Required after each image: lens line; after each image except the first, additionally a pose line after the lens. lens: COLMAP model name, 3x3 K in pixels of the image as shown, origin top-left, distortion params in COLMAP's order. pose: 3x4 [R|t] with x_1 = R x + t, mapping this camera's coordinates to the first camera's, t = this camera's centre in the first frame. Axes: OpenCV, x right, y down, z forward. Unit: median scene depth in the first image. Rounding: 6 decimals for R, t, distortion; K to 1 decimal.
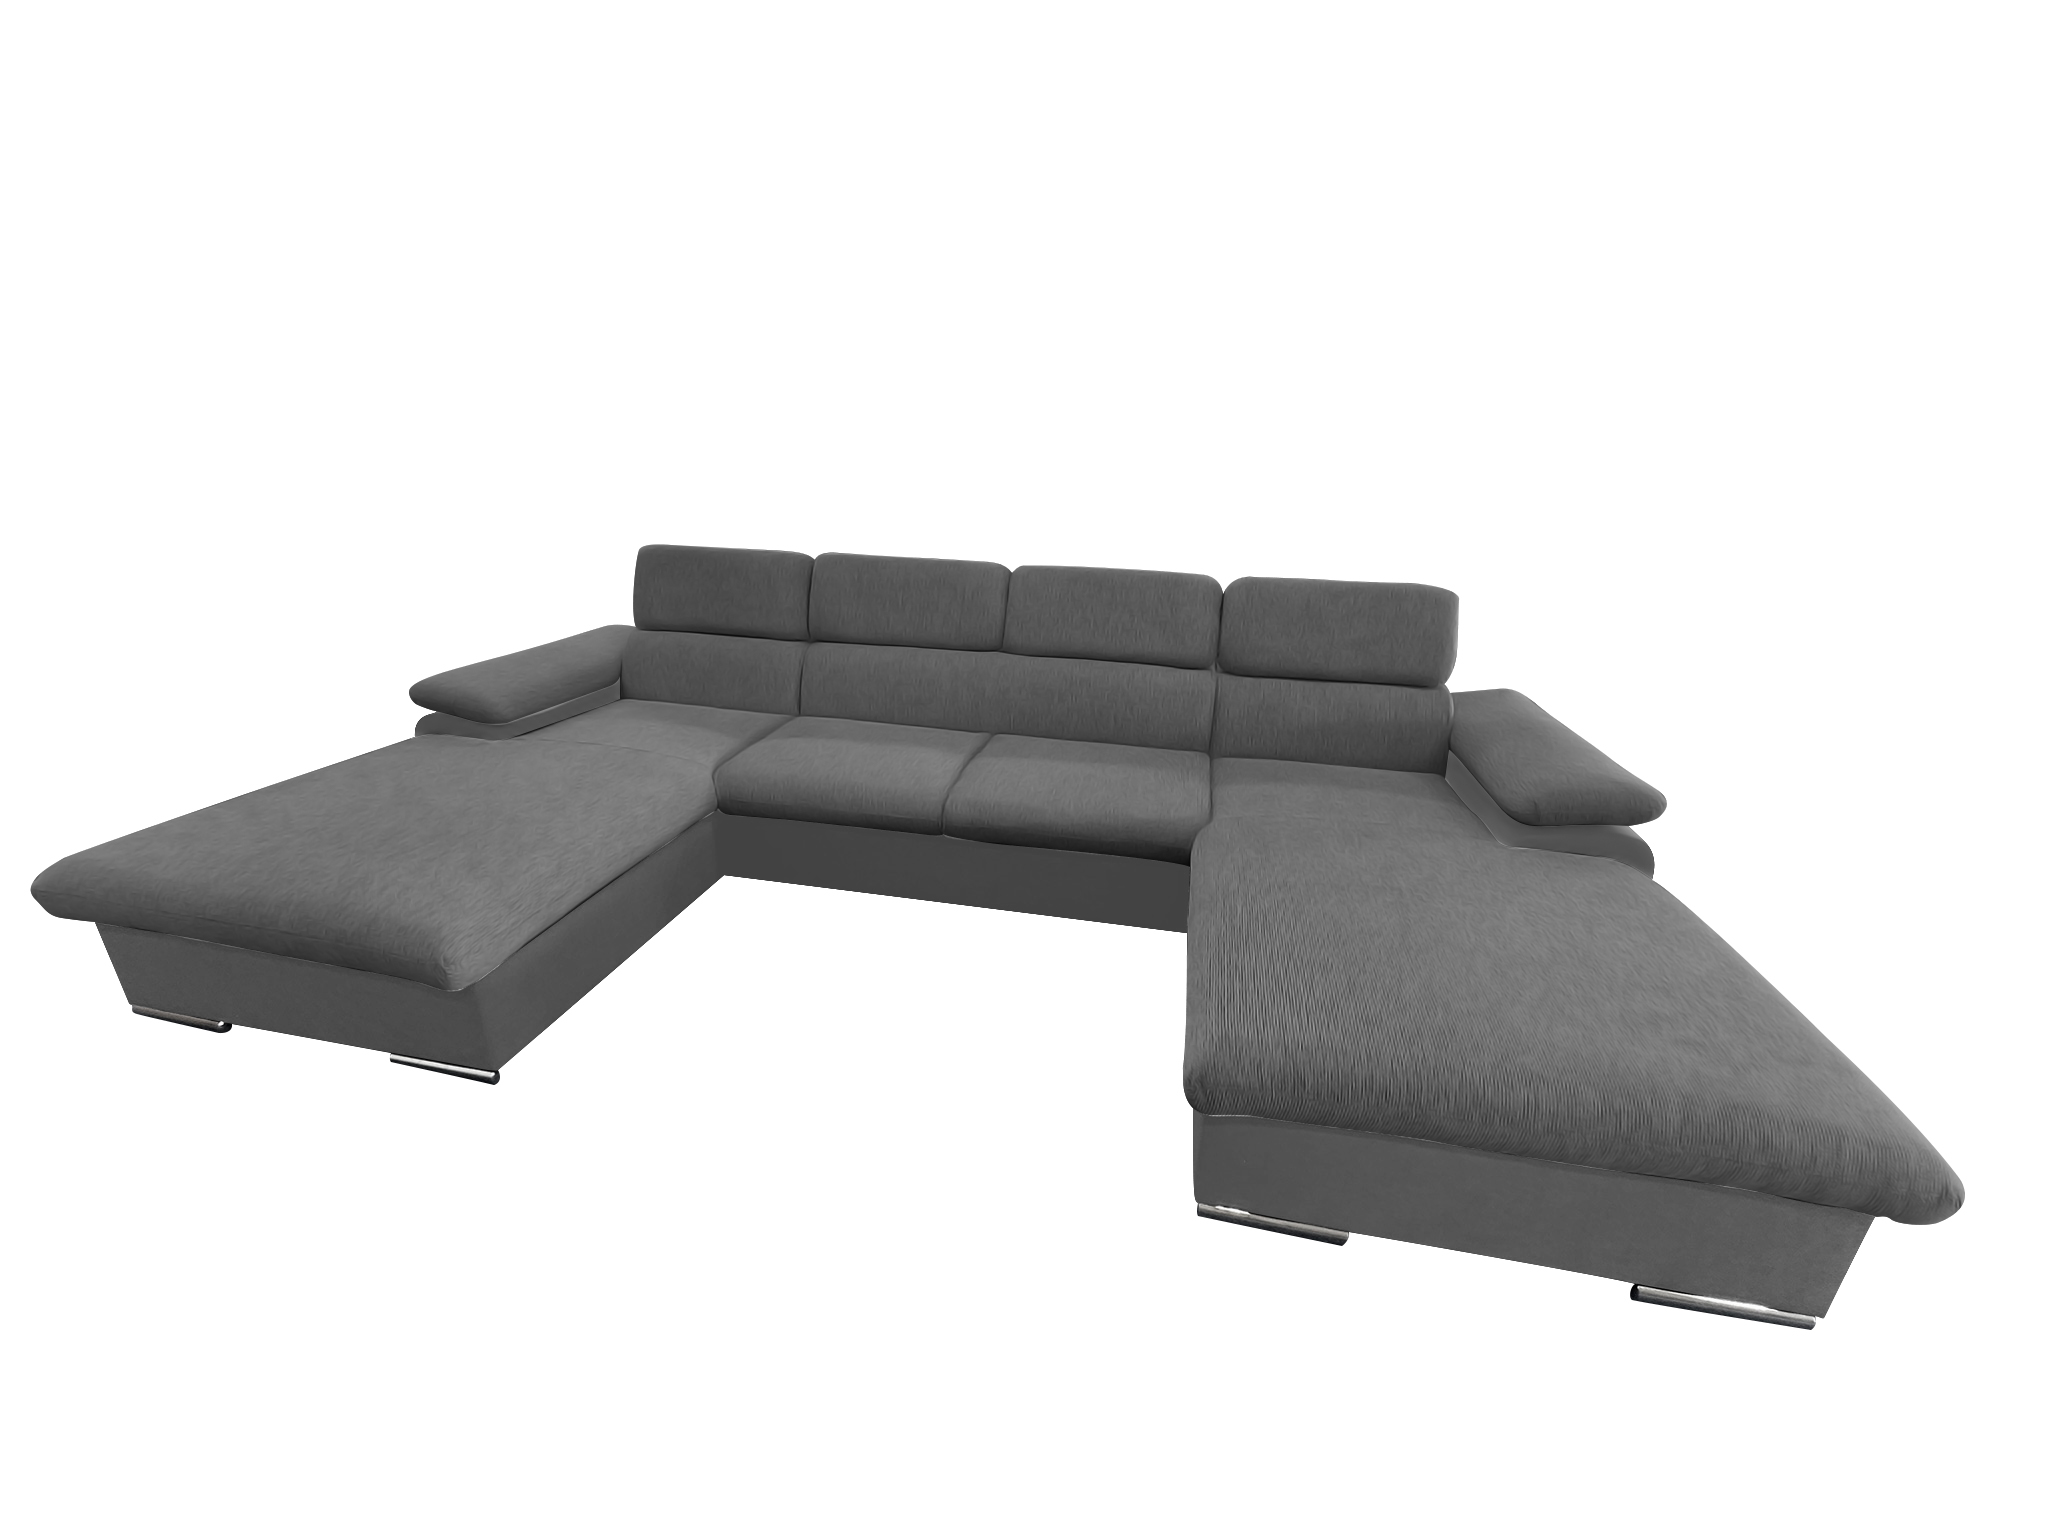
lens RADIAL K [[822.4, 0, 1024.0], [0, 822.4, 768.0], [0, 0, 1]] dist [0.006453, -0.000109]
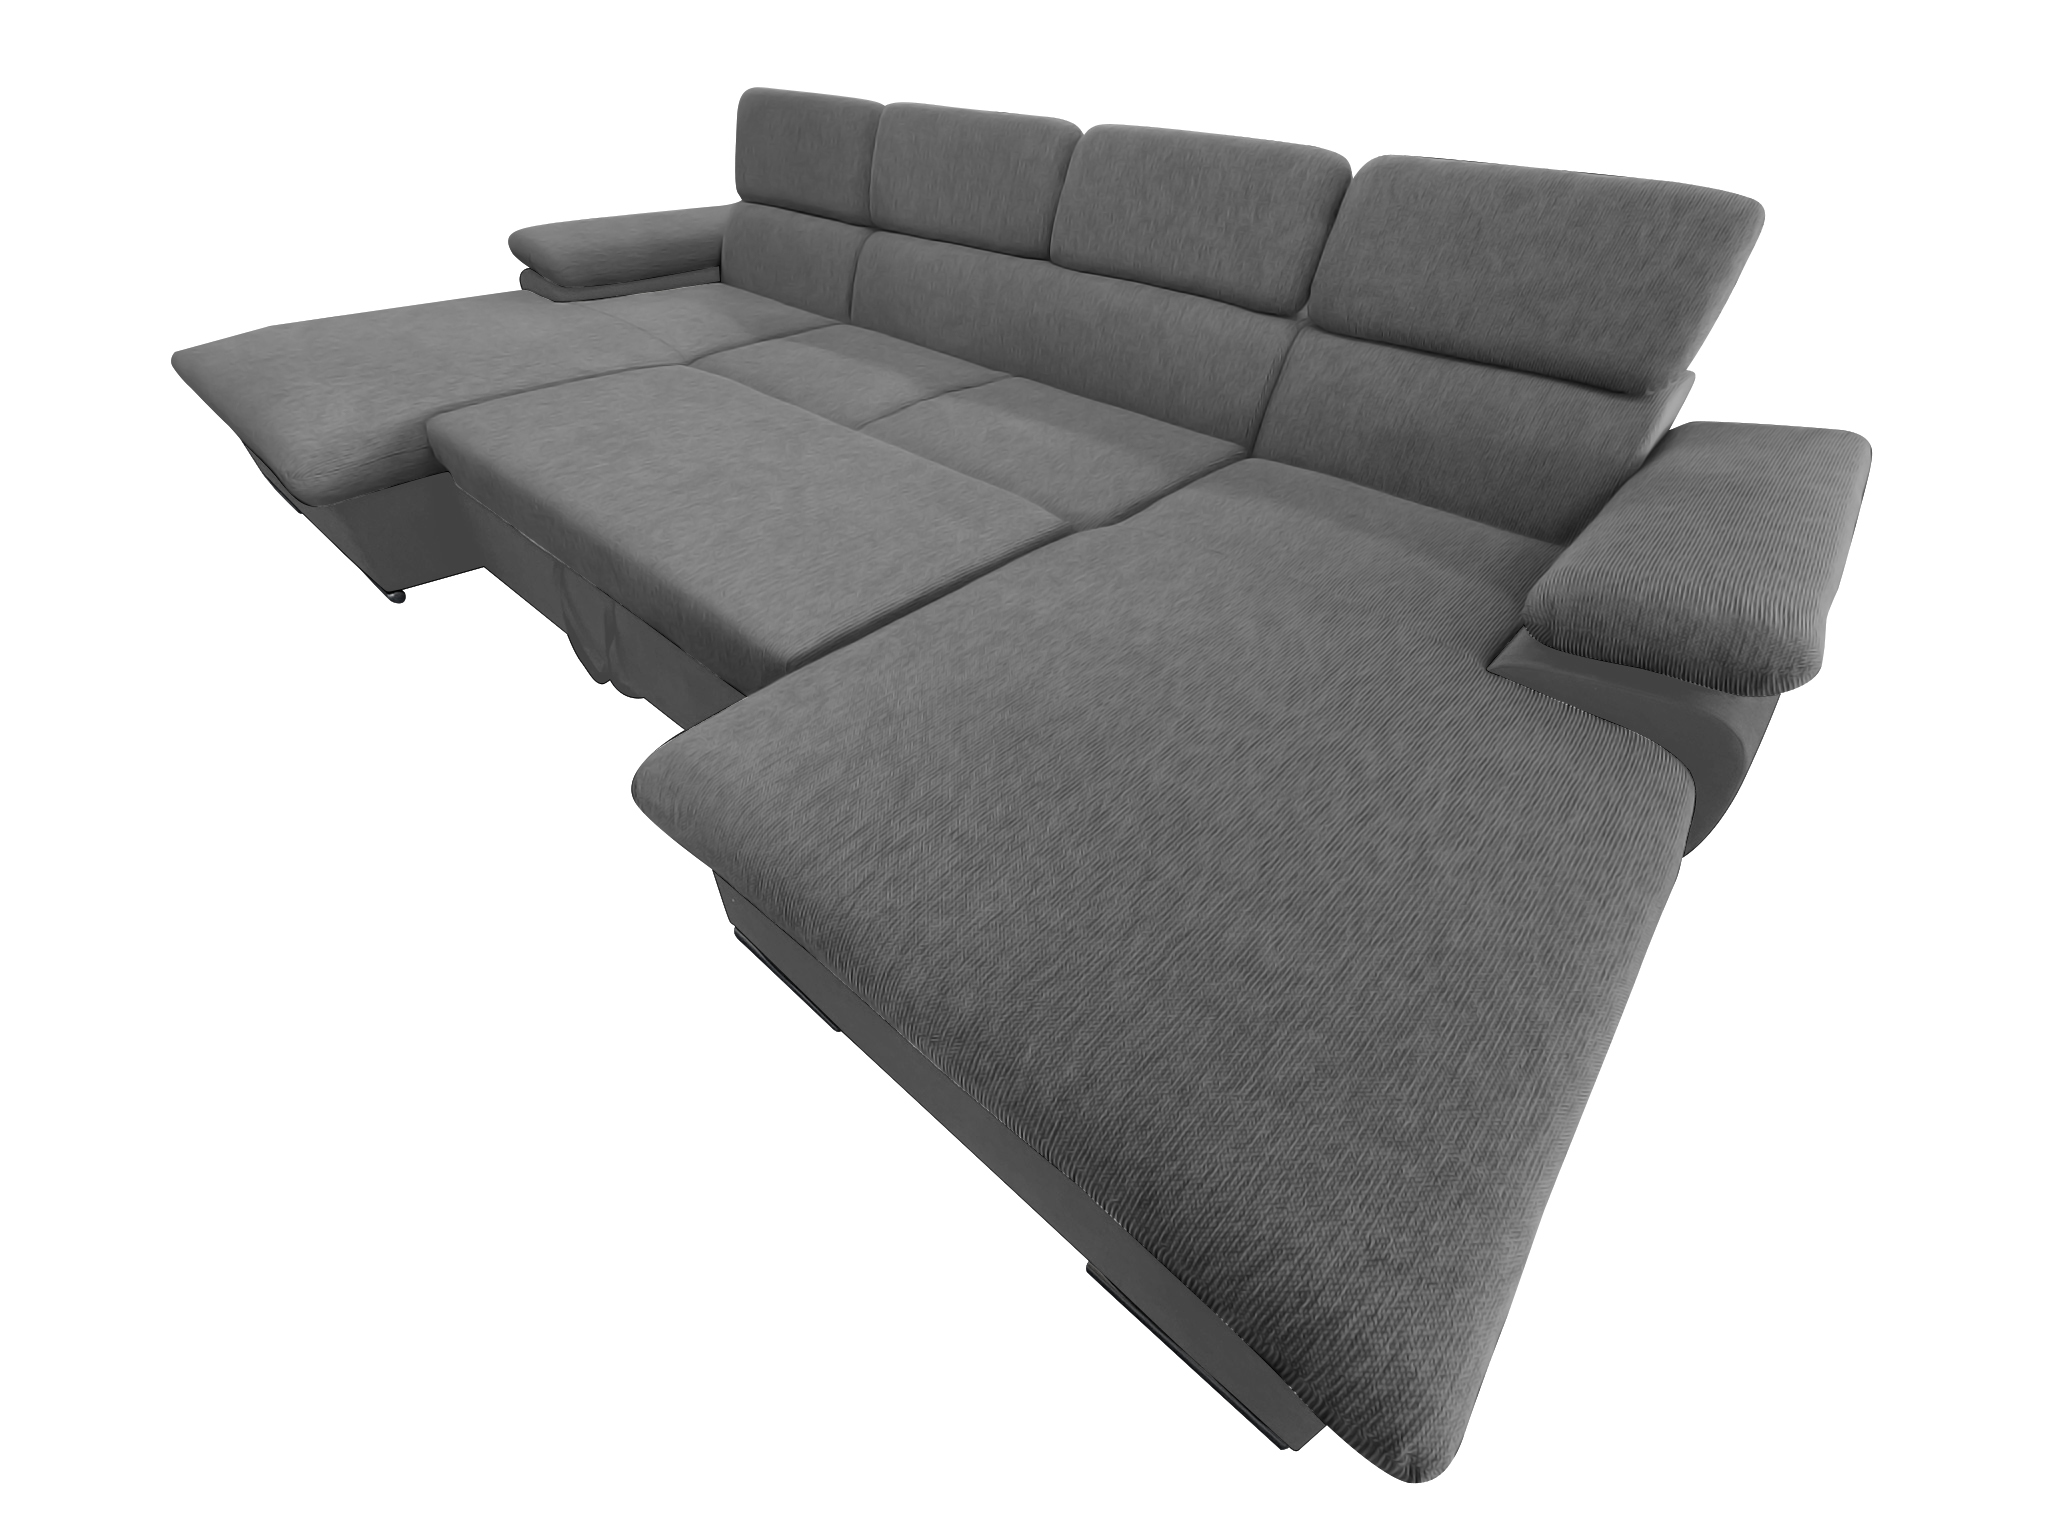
lens RADIAL K [[857.1, 0, 1015.0], [0, 857.1, 736.0], [0, 0, 1]] dist [-0.001951, -0.000111]
pose [[0.865788, 0.315155, -0.388702, 0.415472], [-0.175161, 0.918485, 0.354547, -0.015627], [0.468754, -0.238877, 0.850416, 0.230031]]
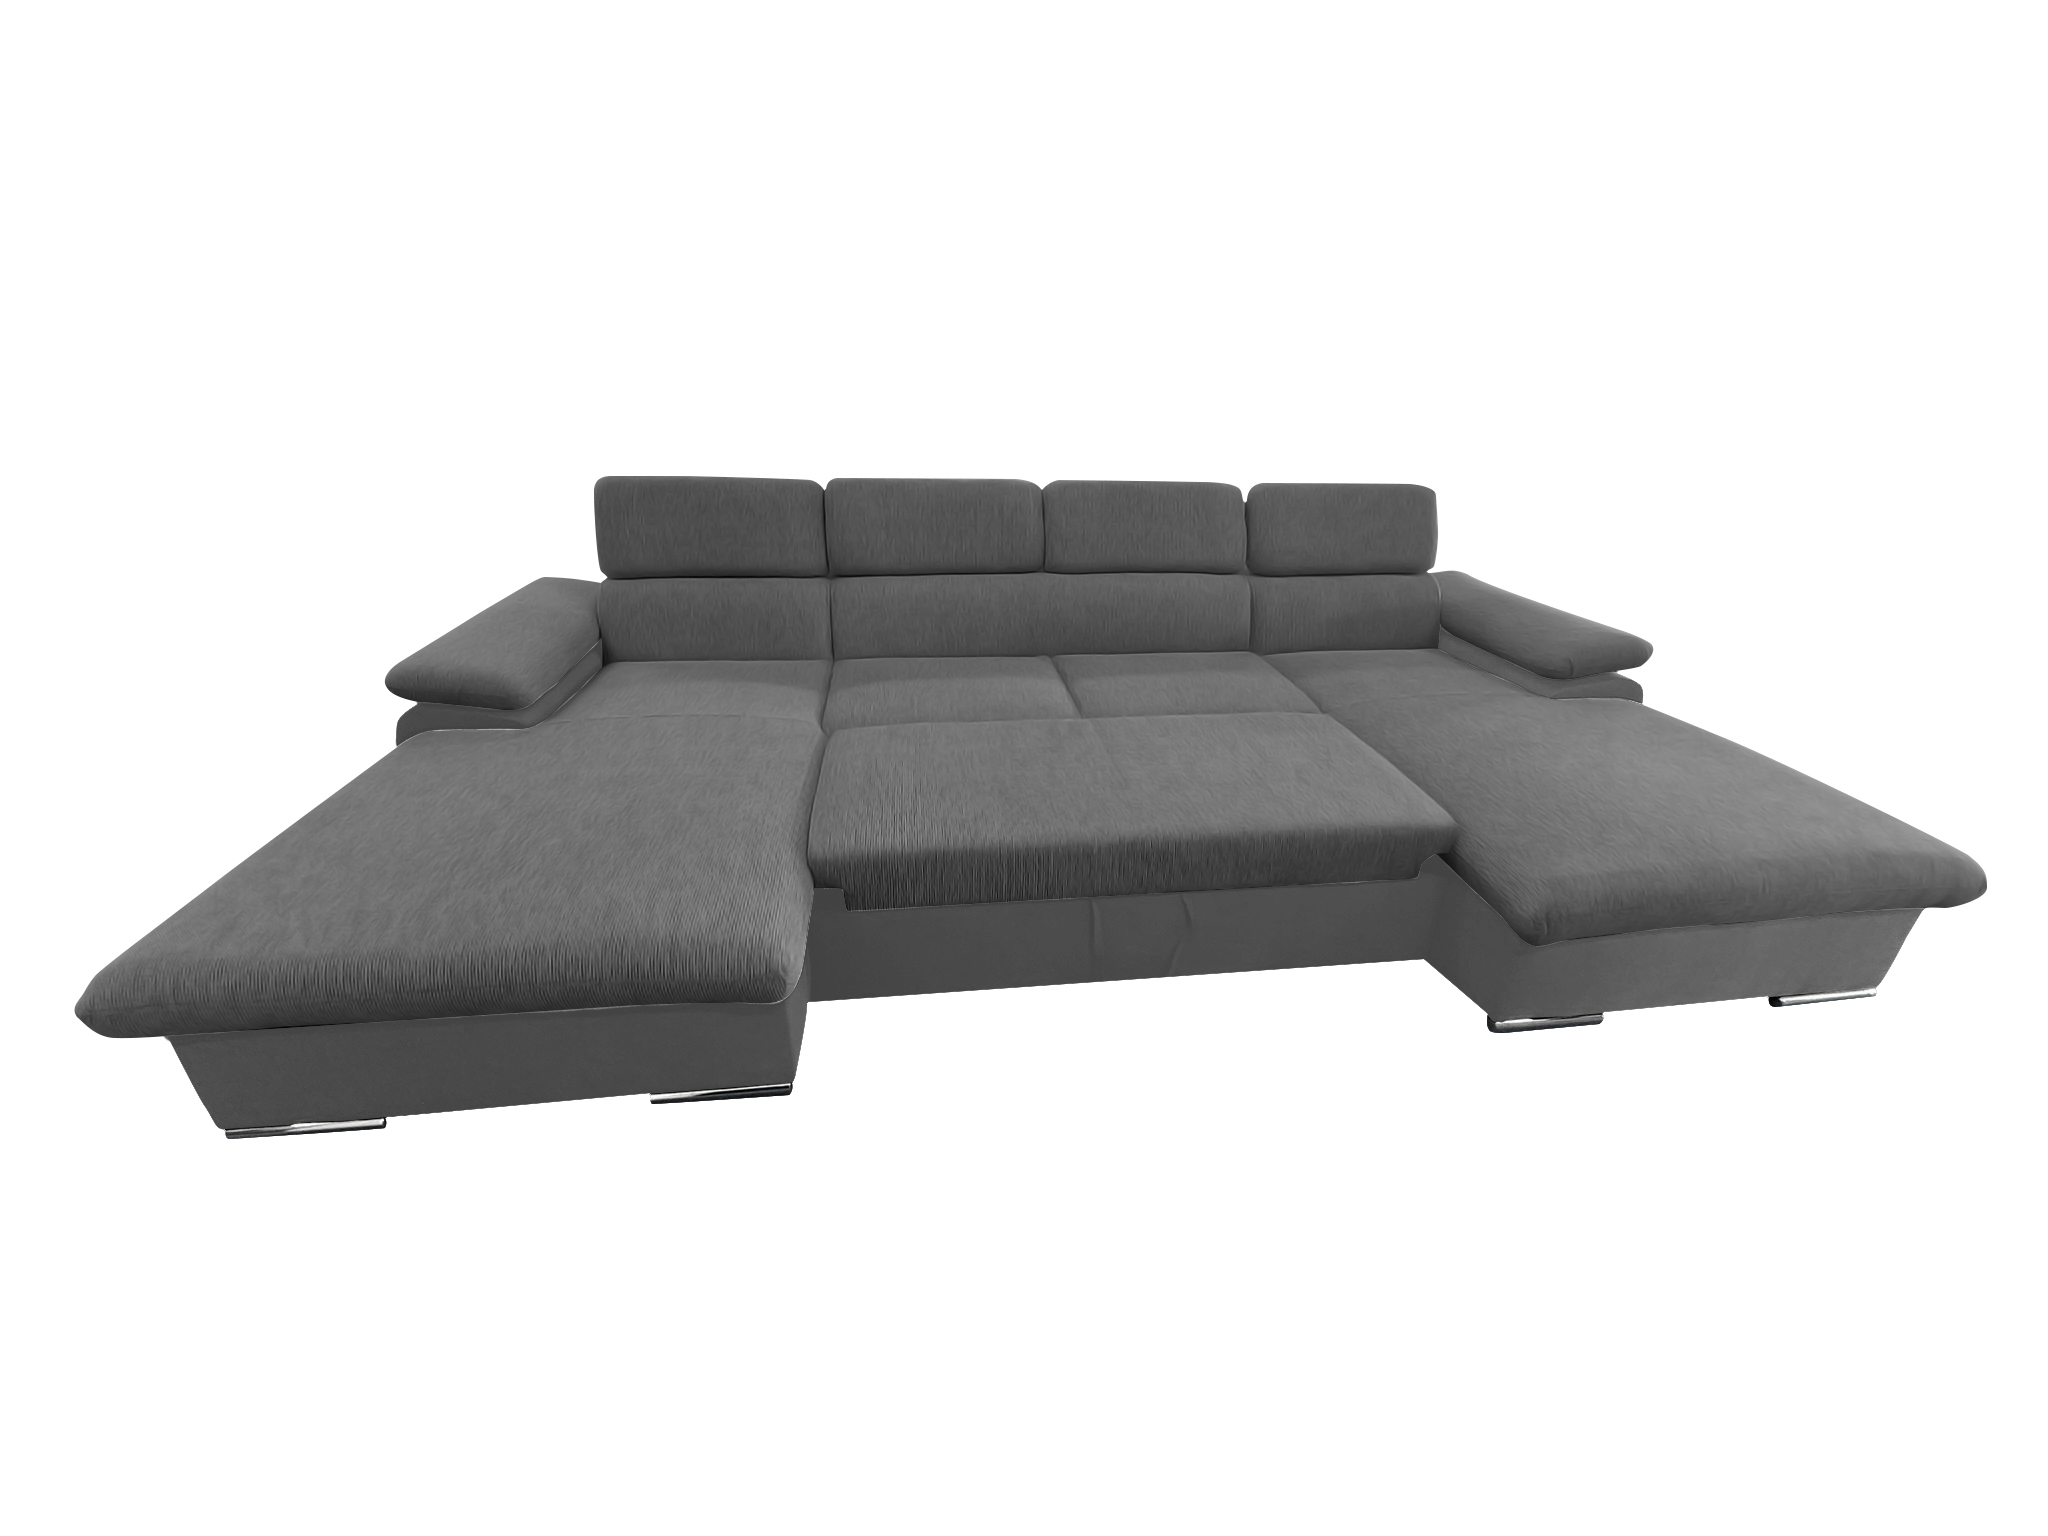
lens RADIAL K [[813.4, 0, 1024.0], [0, 813.4, 768.0], [0, 0, 1]] dist [0.000972, -0.000048]
pose [[0.942547, -0.149793, 0.298608, -0.406081], [0.117003, 0.985244, 0.124917, -0.036311], [-0.312913, -0.082802, 0.946165, 0.063252]]
